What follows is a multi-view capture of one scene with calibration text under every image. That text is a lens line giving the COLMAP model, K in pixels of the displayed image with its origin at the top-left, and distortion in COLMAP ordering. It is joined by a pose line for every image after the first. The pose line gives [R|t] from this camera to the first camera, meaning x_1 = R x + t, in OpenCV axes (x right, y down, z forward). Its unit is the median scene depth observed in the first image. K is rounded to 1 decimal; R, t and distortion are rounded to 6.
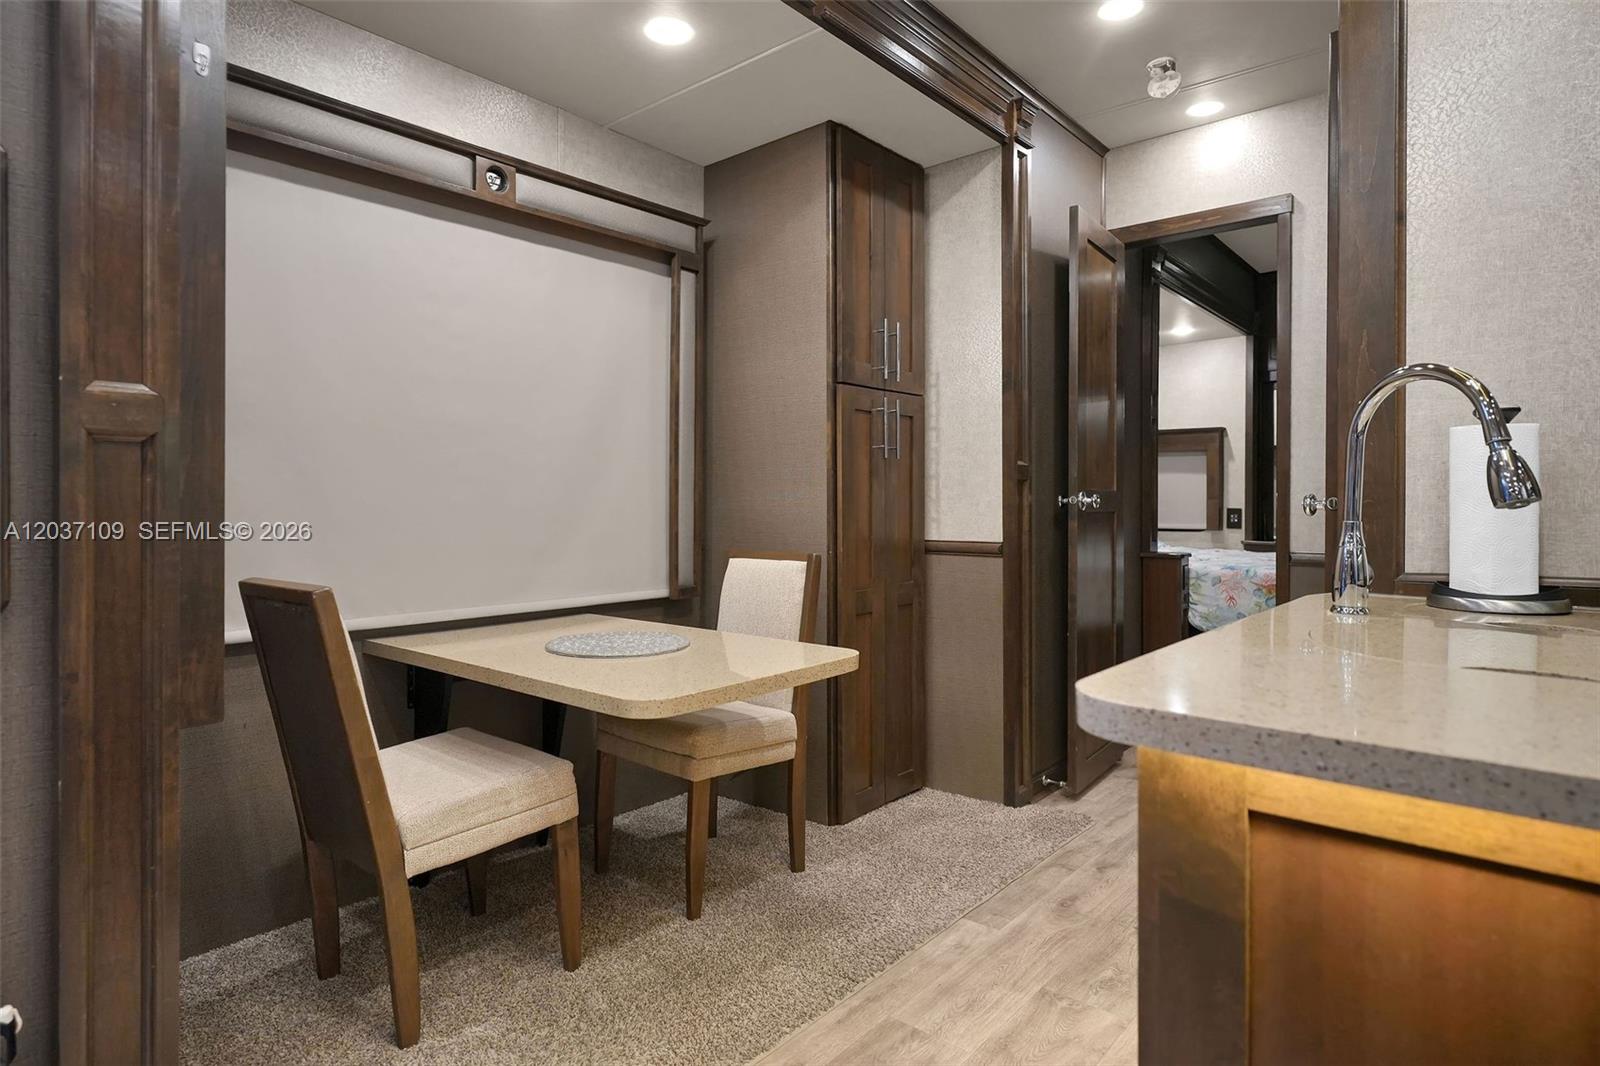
lens RADIAL K [[913.4, 0, 776.8], [0, 913.4, 502.6], [0, 0, 1]] dist [-0.001920, -0.001202]
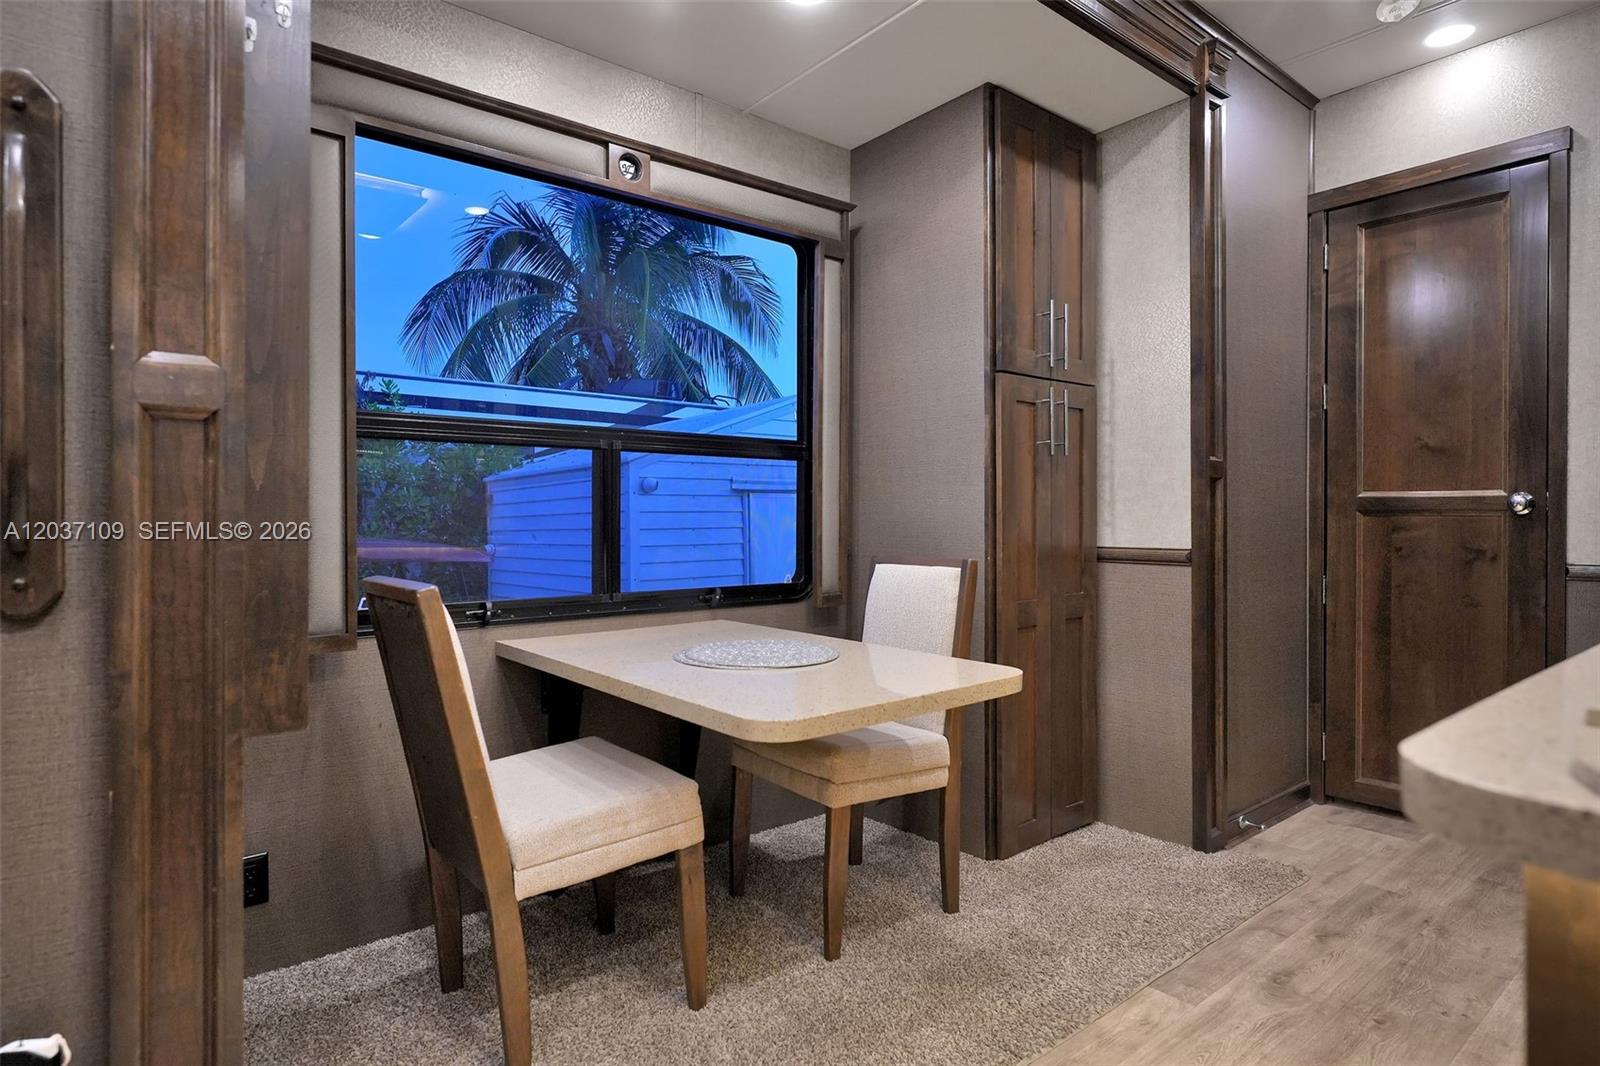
lens RADIAL K [[858.6, 0, 761.6], [0, 858.6, 526.7], [0, 0, 1]] dist [-0.003317, 0.000212]
pose [[0.980127, -0.000410, -0.198368, 0.008637], [0.002158, 0.999961, 0.008597, 0.018307], [0.198357, -0.008854, 0.980090, 0.148174]]
